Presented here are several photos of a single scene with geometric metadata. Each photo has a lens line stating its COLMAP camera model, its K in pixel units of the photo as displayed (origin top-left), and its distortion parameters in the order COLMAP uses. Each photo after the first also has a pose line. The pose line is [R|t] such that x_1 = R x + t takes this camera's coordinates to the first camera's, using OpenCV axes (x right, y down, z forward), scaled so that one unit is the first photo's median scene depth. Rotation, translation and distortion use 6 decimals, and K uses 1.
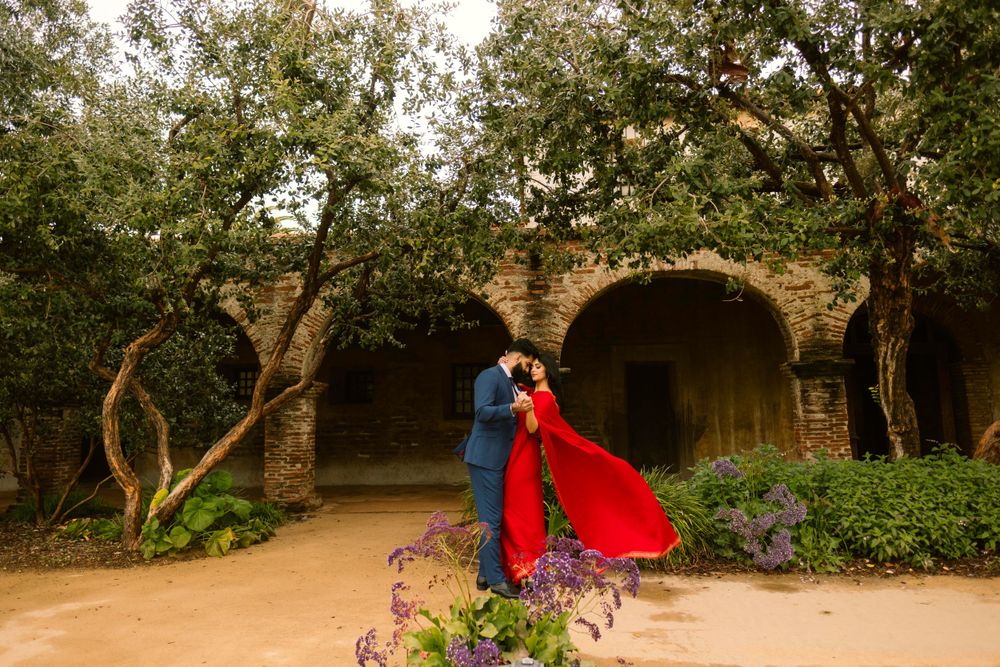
lens RADIAL K [[667.2, 0, 505.8], [0, 667.2, 332.9], [0, 0, 1]] dist [-0.004336, 0.005780]
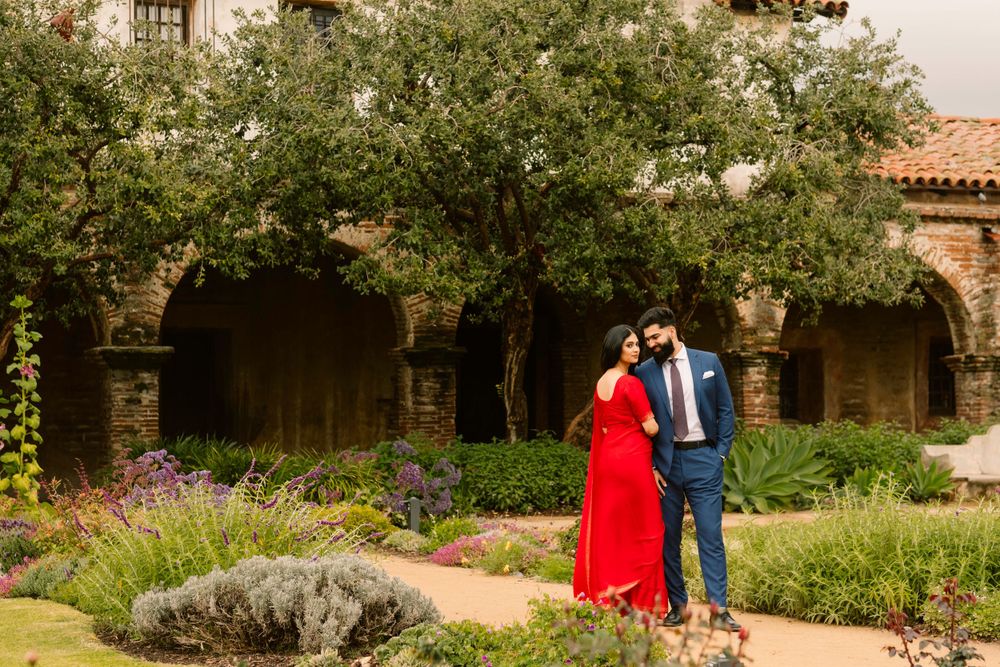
lens RADIAL K [[2307.9, 0, 500.0], [0, 2307.9, 333.5], [0, 0, 1]] dist [0.007455, 2.315695]
pose [[0.841452, 0.031648, 0.539404, -1.176809], [-0.081740, 0.994250, 0.069177, -0.207257], [-0.534113, -0.102300, 0.839201, -1.725060]]
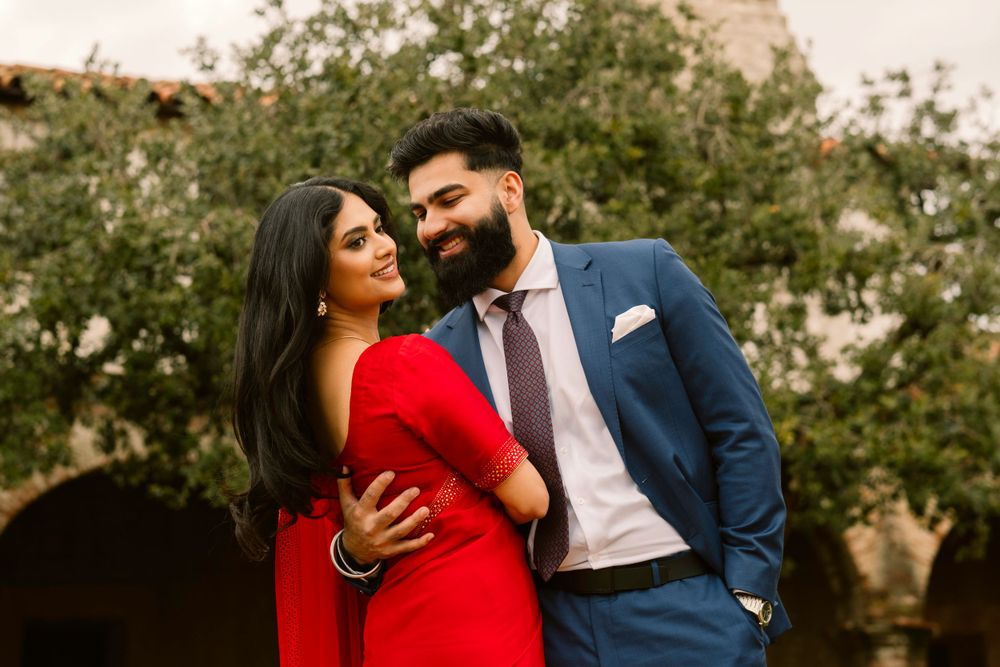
lens RADIAL K [[2307.9, 0, 500.0], [0, 2307.9, 333.5], [0, 0, 1]] dist [0.007455, 2.315695]
pose [[0.872810, 0.094041, 0.478913, -0.455869], [-0.062400, 0.994710, -0.081603, -0.049274], [-0.484054, 0.041340, 0.874061, -0.870322]]
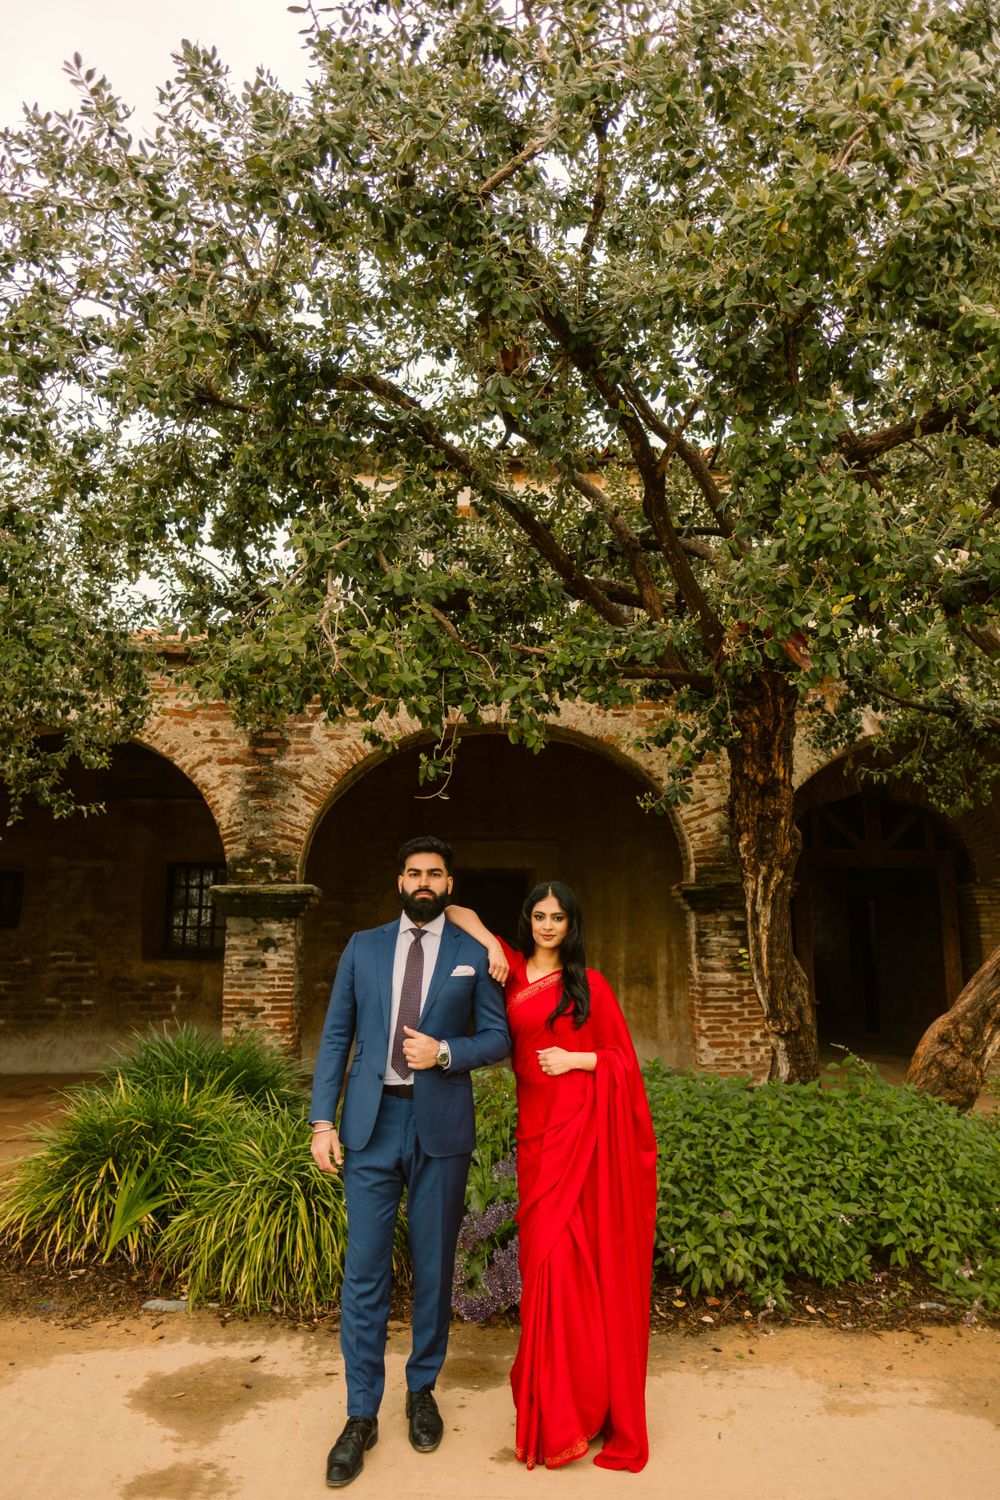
lens RADIAL K [[1023.3, 0, 501.5], [0, 1023.3, 741.4], [0, 0, 1]] dist [-0.000327, 0.002031]
pose [[0.993413, 0.039036, 0.107734, 0.167777], [-0.032861, 0.997746, -0.058507, -0.026144], [-0.109775, 0.054582, 0.992457, 0.100003]]
